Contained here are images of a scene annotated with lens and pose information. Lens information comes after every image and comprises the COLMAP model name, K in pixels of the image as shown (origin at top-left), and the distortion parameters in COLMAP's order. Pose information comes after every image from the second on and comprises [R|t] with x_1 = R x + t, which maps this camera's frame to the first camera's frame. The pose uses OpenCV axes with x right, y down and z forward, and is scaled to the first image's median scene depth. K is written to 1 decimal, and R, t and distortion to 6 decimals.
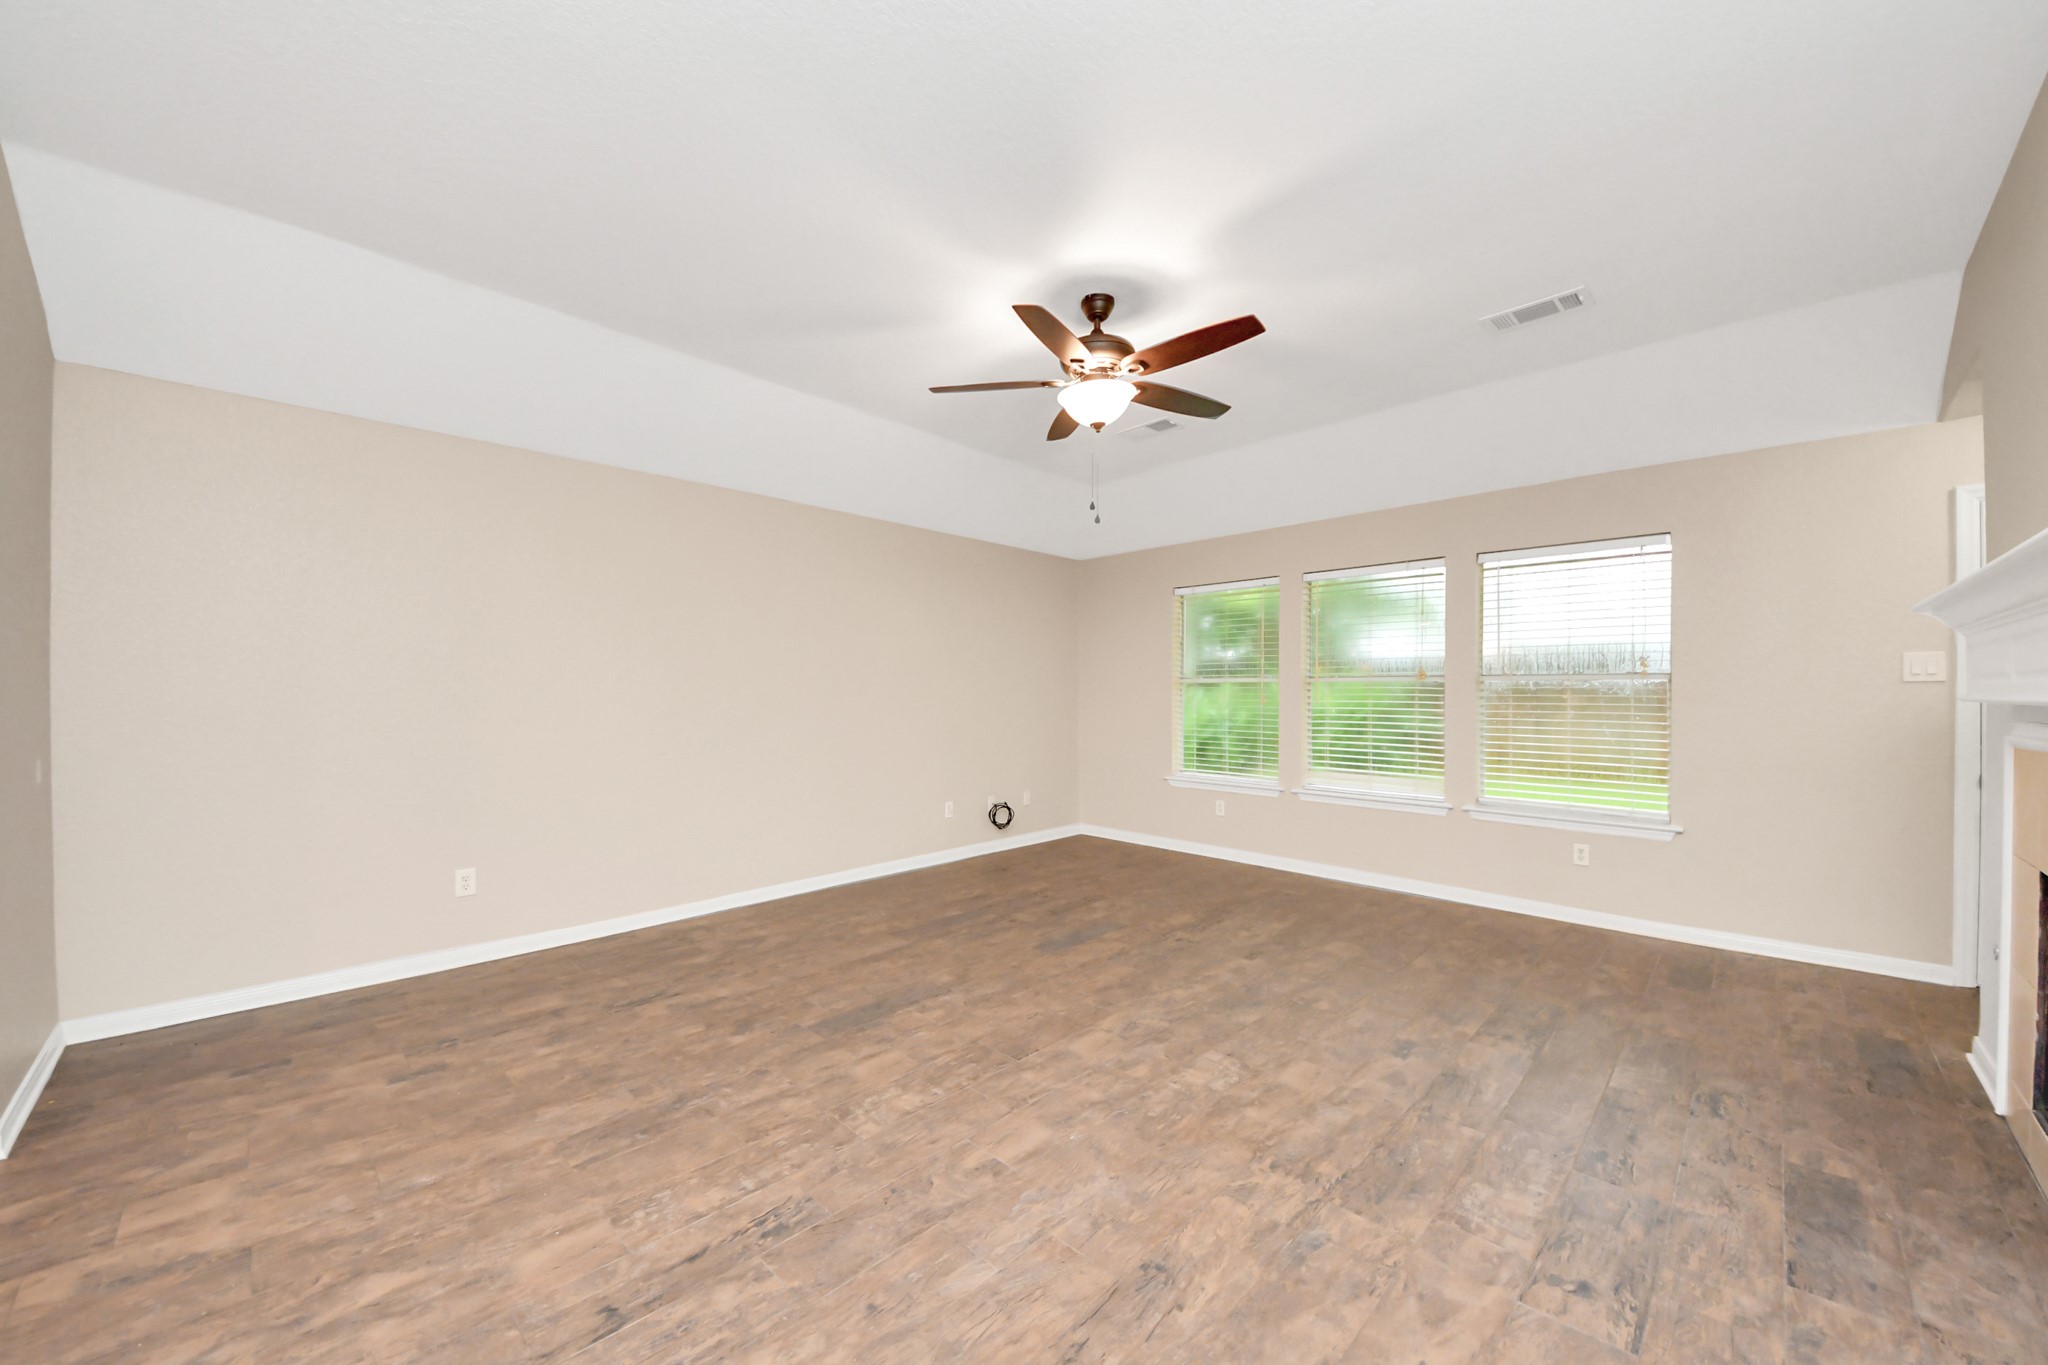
lens RADIAL K [[747.0, 0, 1019.3], [0, 747.0, 685.7], [0, 0, 1]] dist [0.030779, -0.011798]
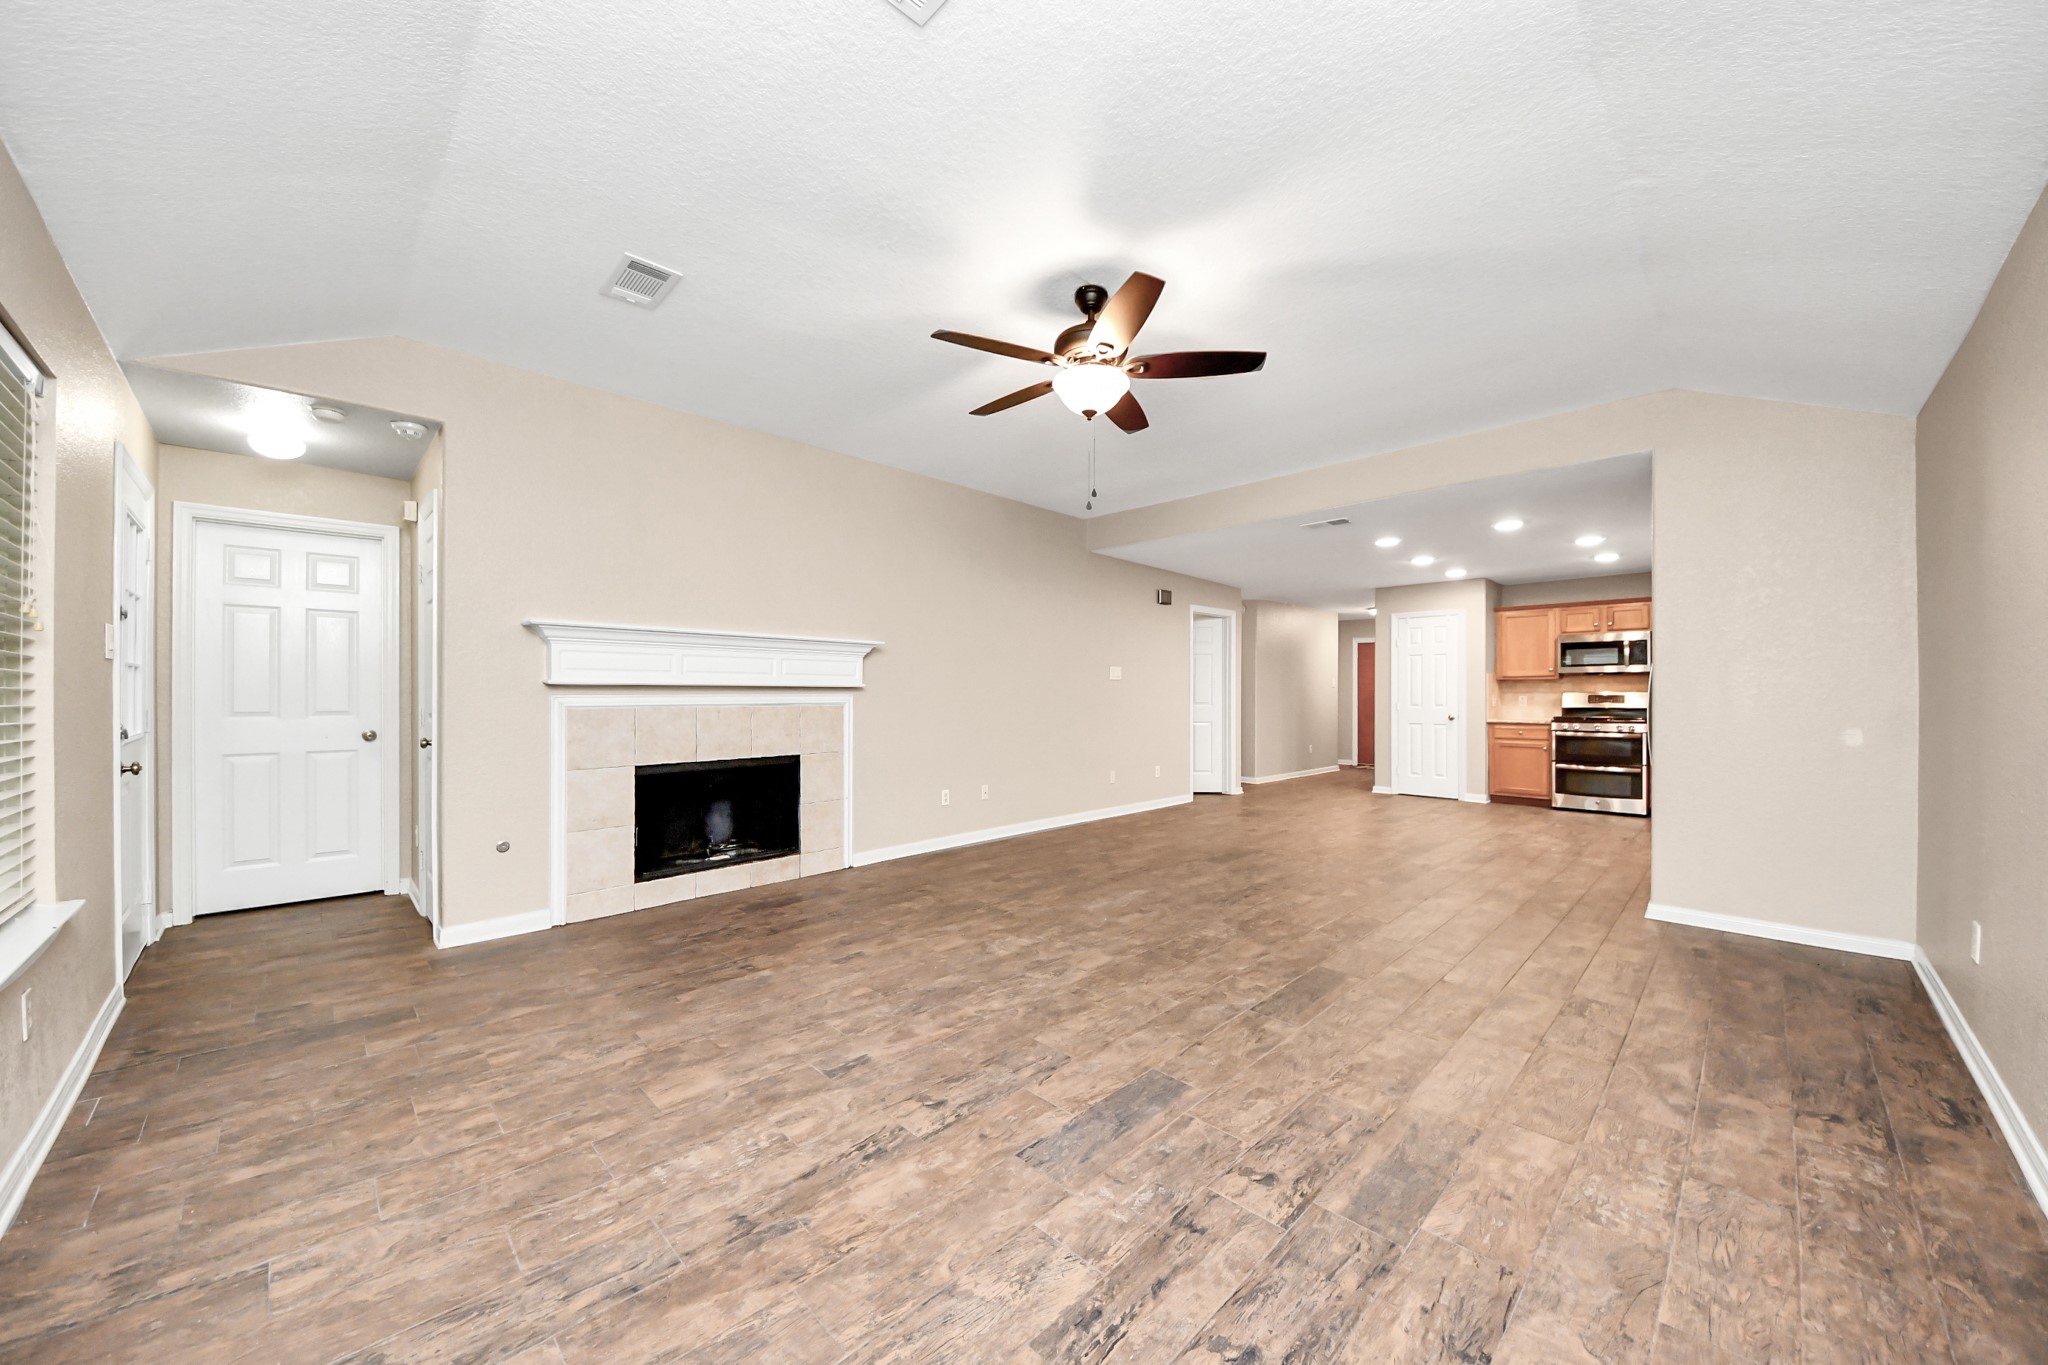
lens RADIAL K [[728.2, 0, 1017.2], [0, 728.2, 691.3], [0, 0, 1]] dist [0.019978, -0.009331]
pose [[-0.999898, -0.004665, 0.013496, 0.211250], [-0.004675, 0.999989, -0.000695, 0.036867], [-0.013493, -0.000758, -0.999909, 2.225109]]
